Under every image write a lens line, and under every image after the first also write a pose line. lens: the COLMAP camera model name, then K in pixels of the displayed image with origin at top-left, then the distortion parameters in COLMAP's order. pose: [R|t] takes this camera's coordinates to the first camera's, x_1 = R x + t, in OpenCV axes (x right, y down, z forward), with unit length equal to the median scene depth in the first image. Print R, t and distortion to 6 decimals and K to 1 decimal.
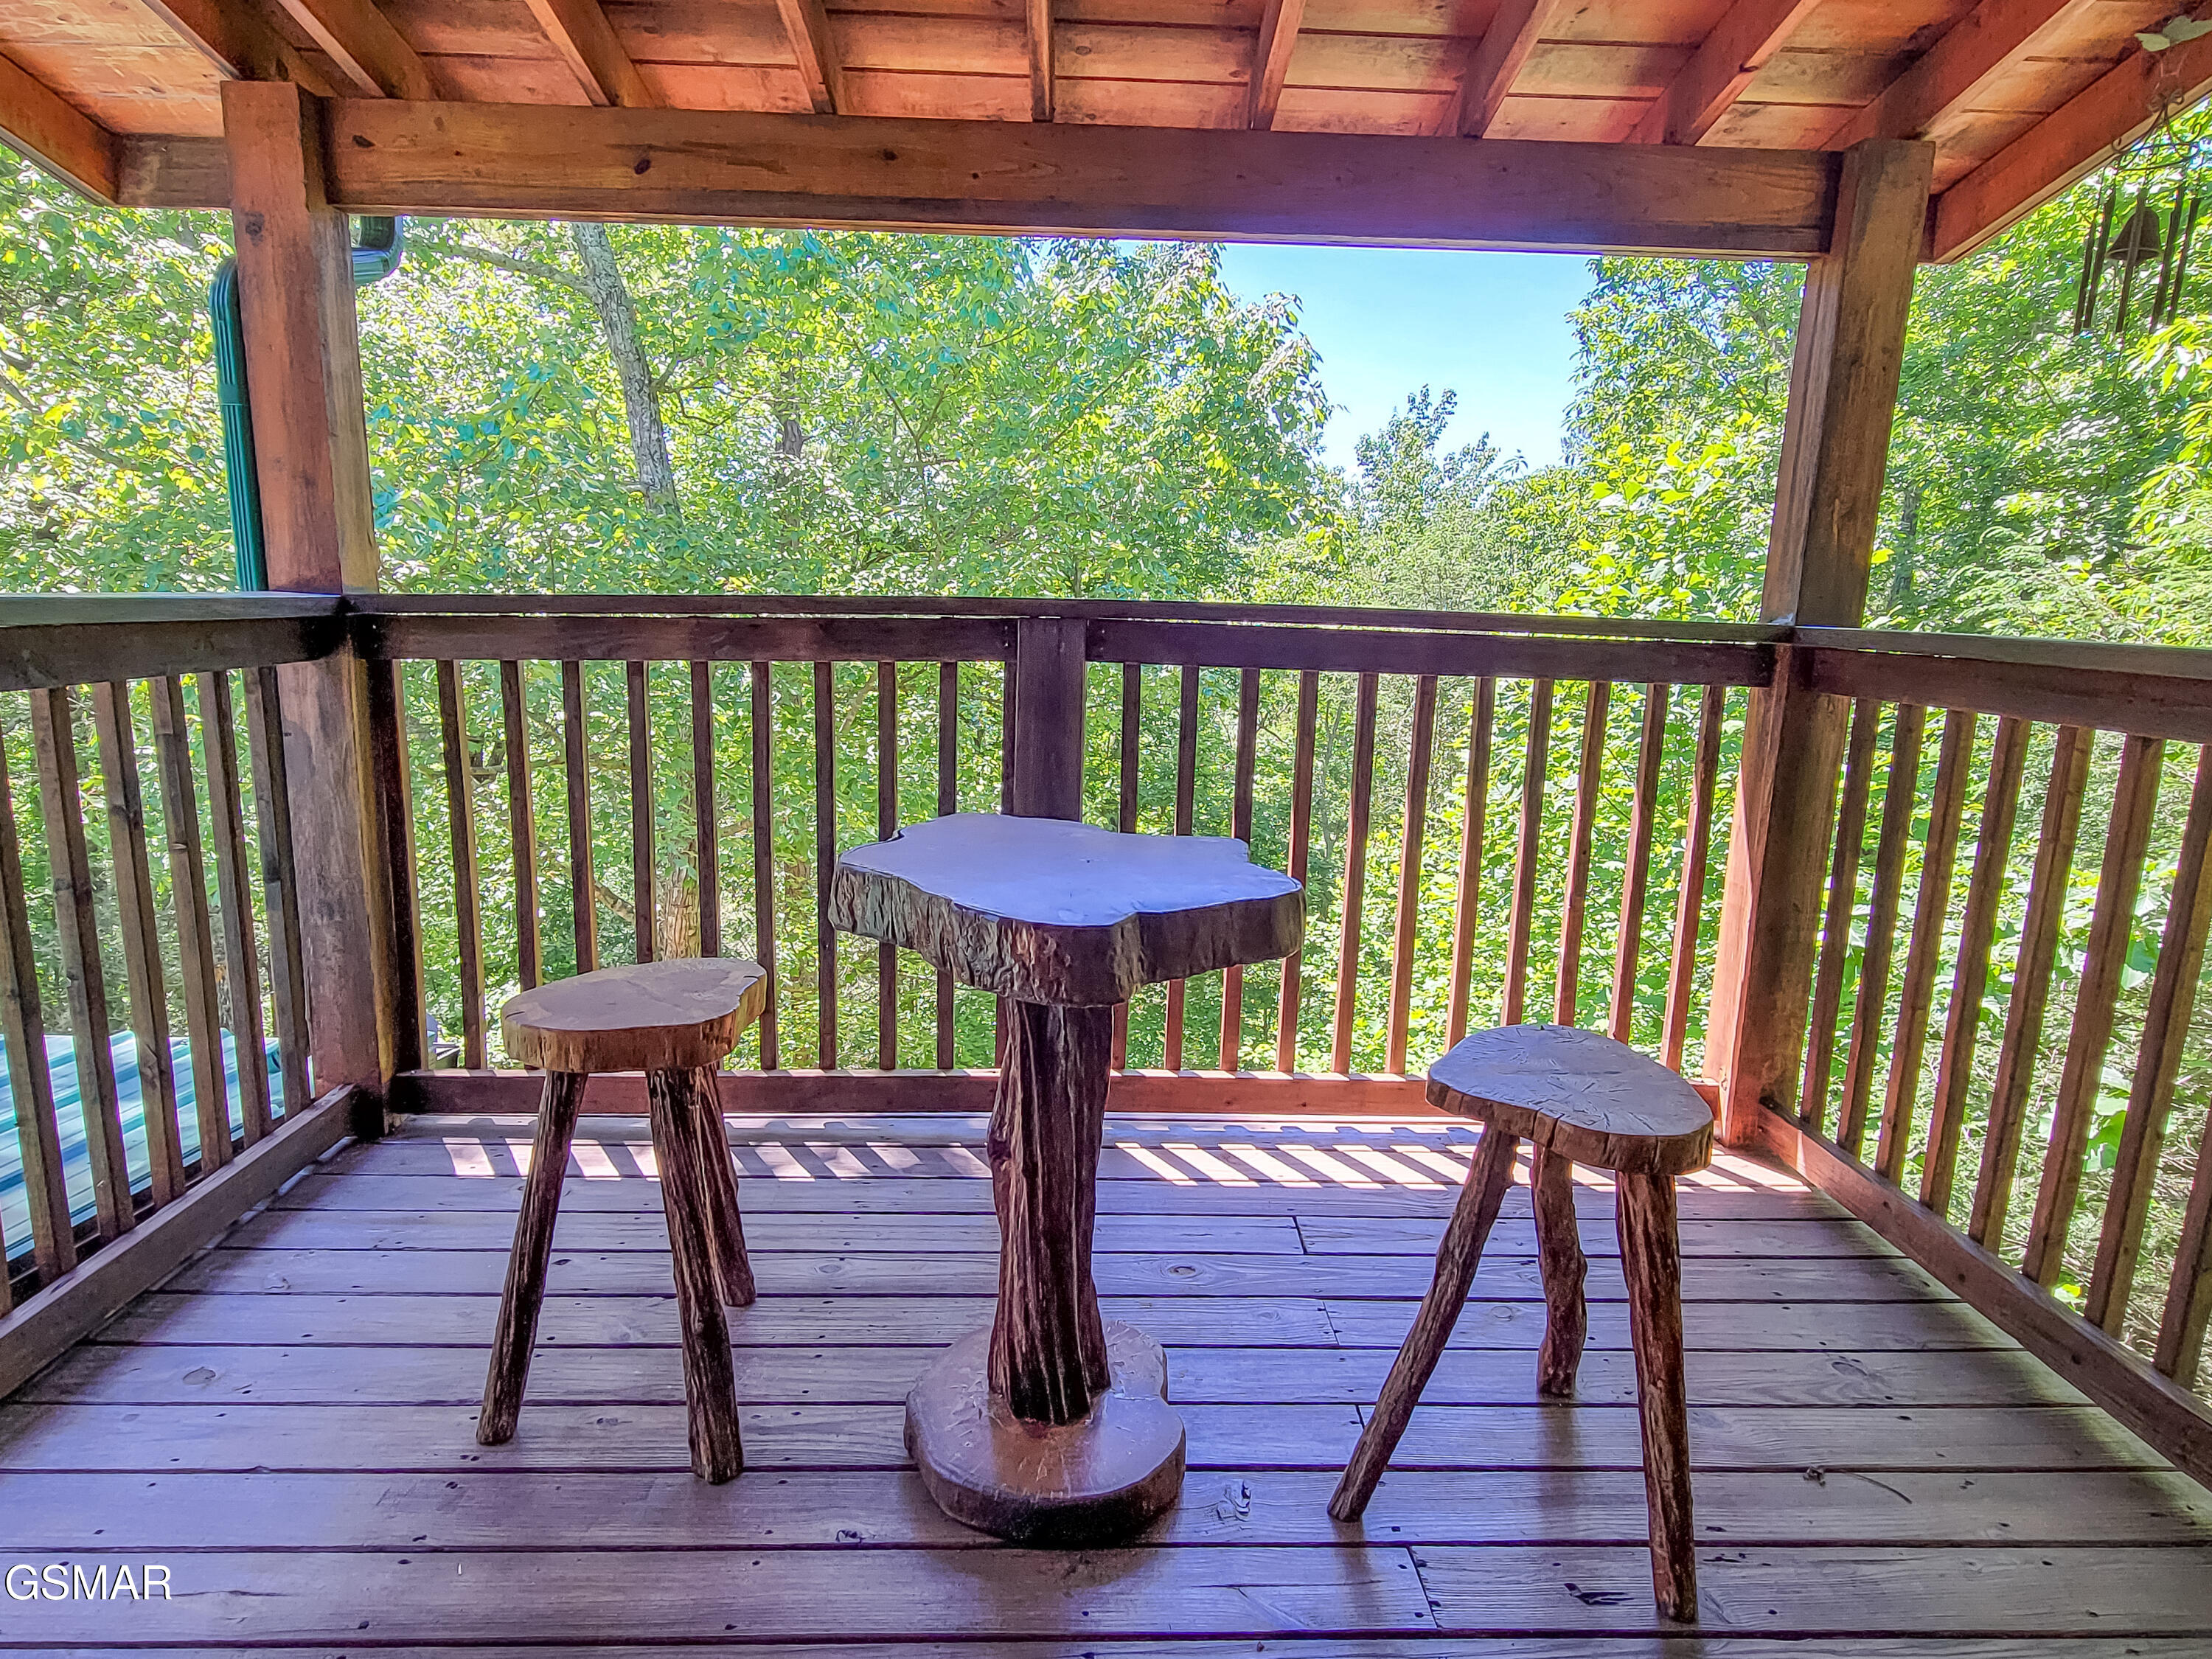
lens RADIAL K [[1099.9, 0, 1108.7], [0, 1099.9, 848.2], [0, 0, 1]] dist [-0.001167, 0.000340]
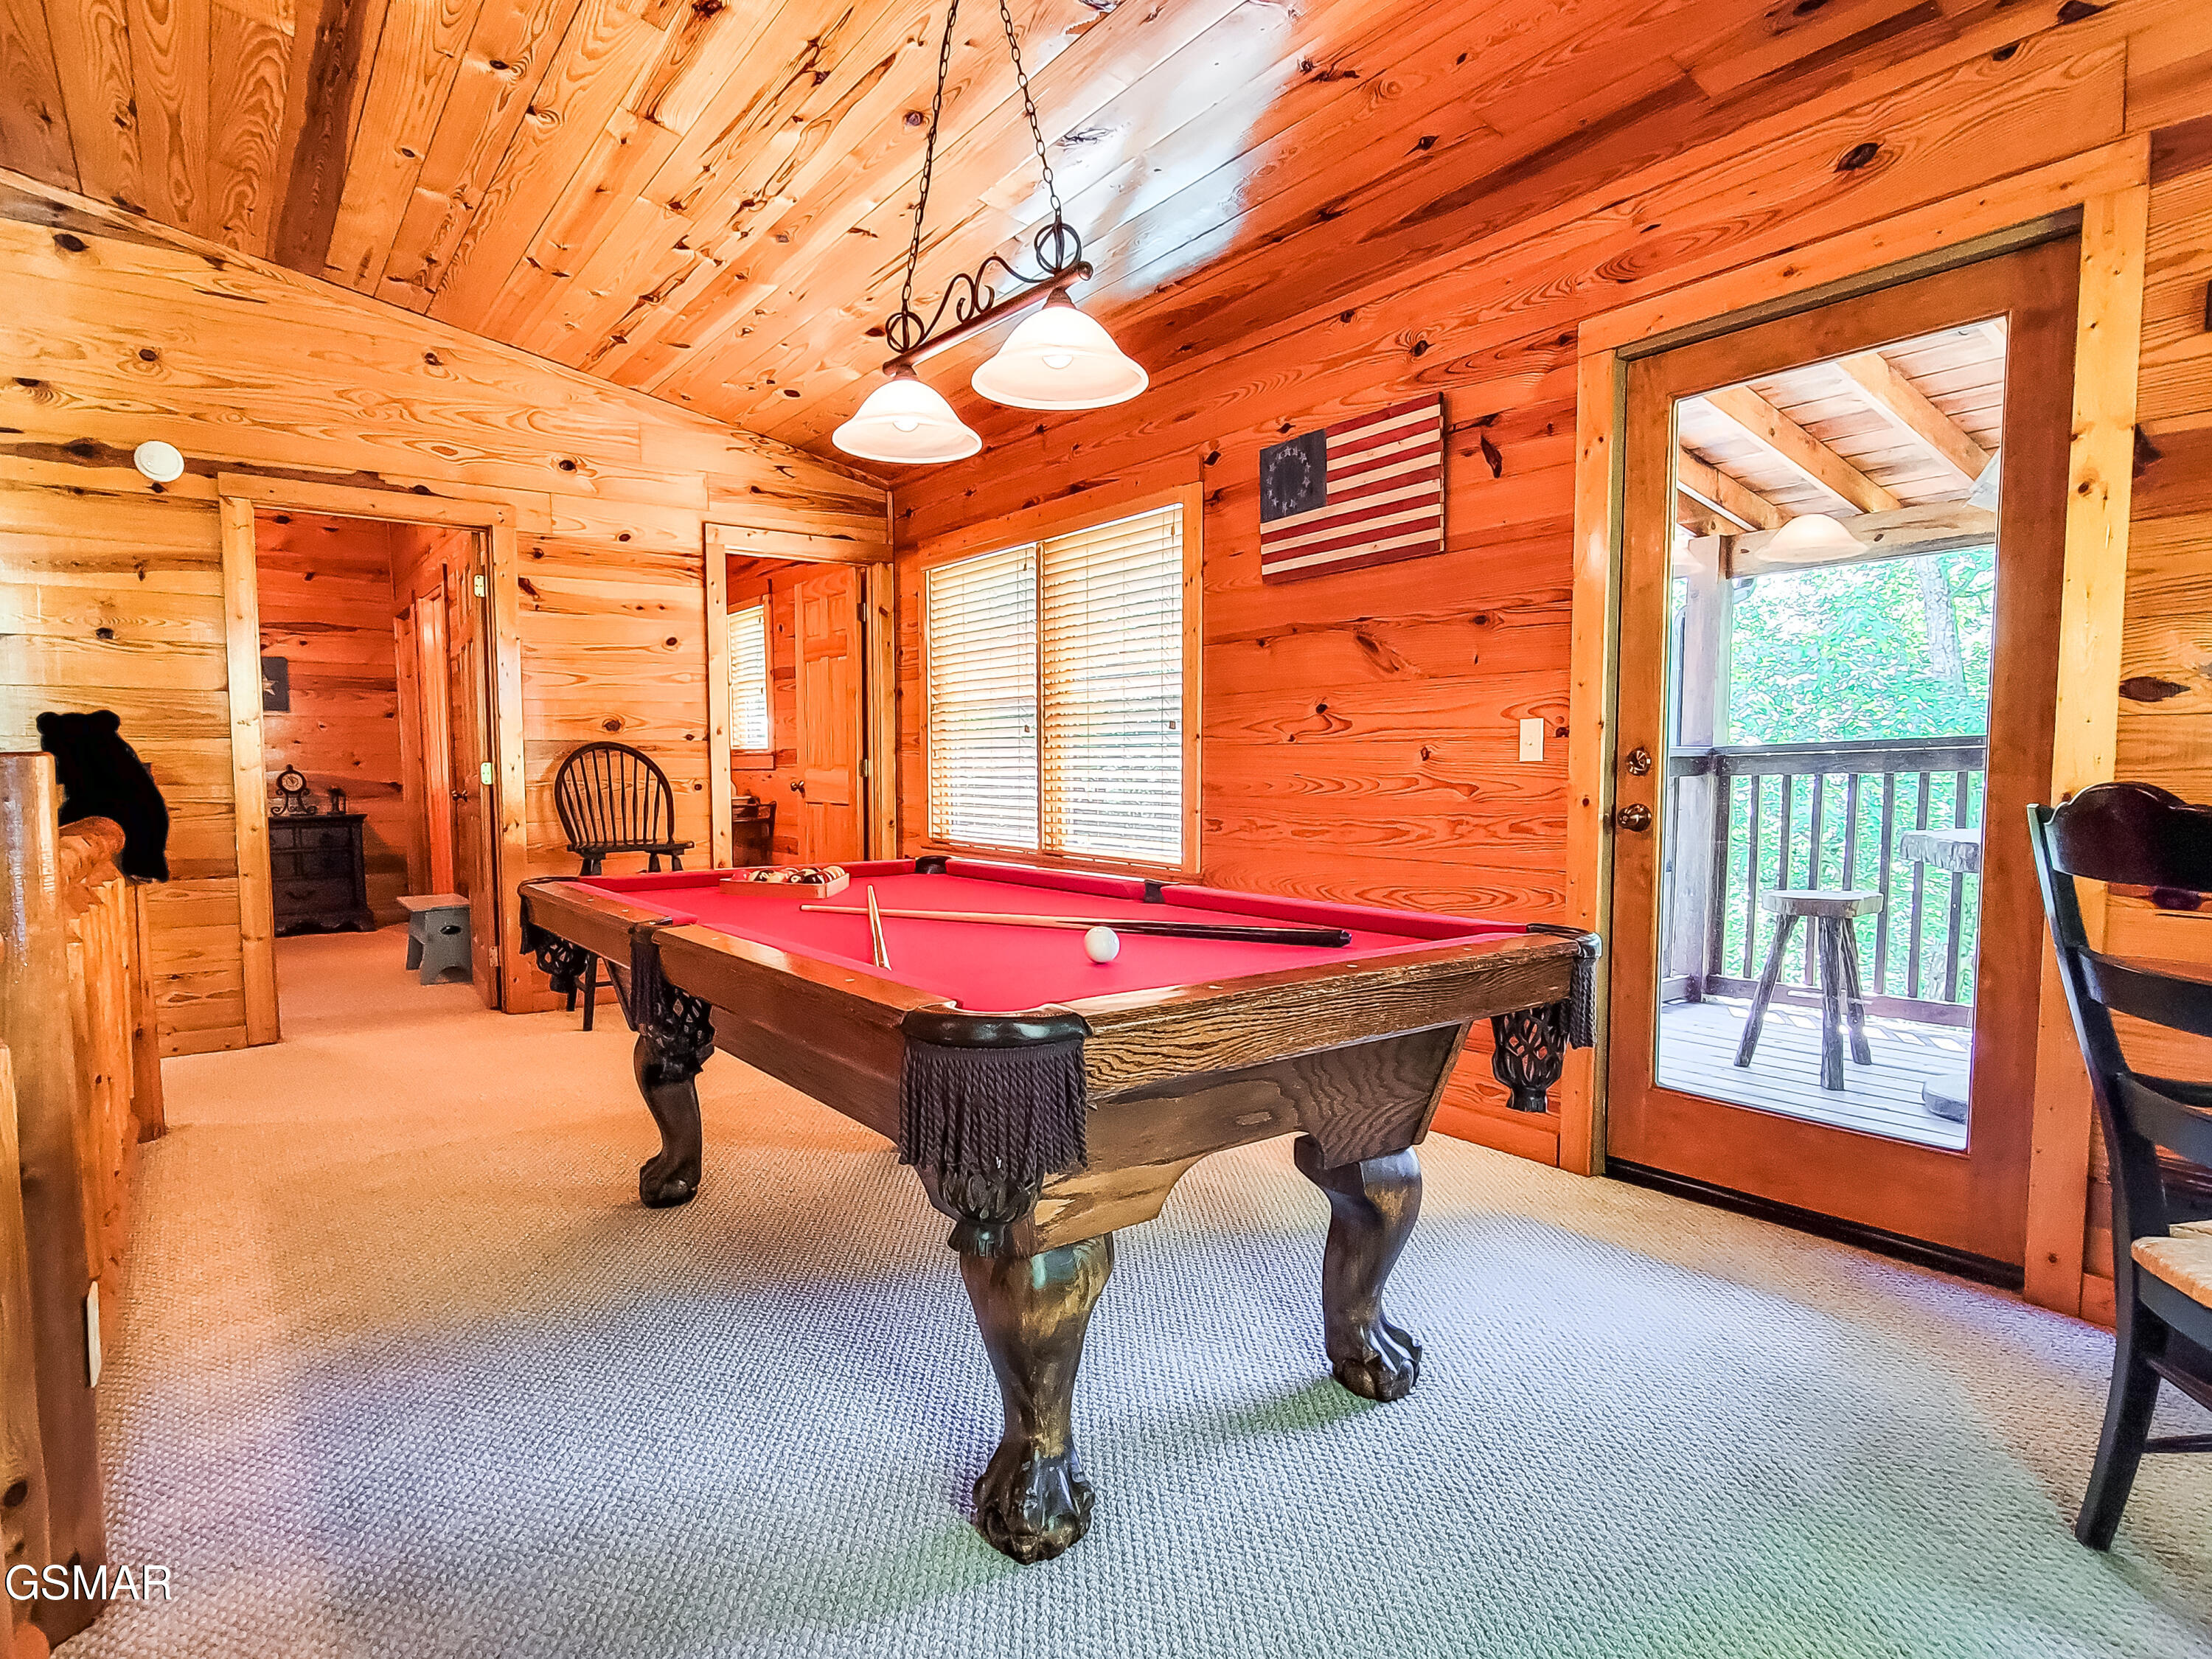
lens RADIAL K [[1099.9, 0, 1108.7], [0, 1099.9, 848.2], [0, 0, 1]] dist [-0.001167, 0.000340]
pose [[0.489318, 0.029933, -0.871592, 0.651677], [-0.133012, 0.990280, -0.040664, 0.225011], [0.861903, 0.135830, 0.488543, -1.115013]]
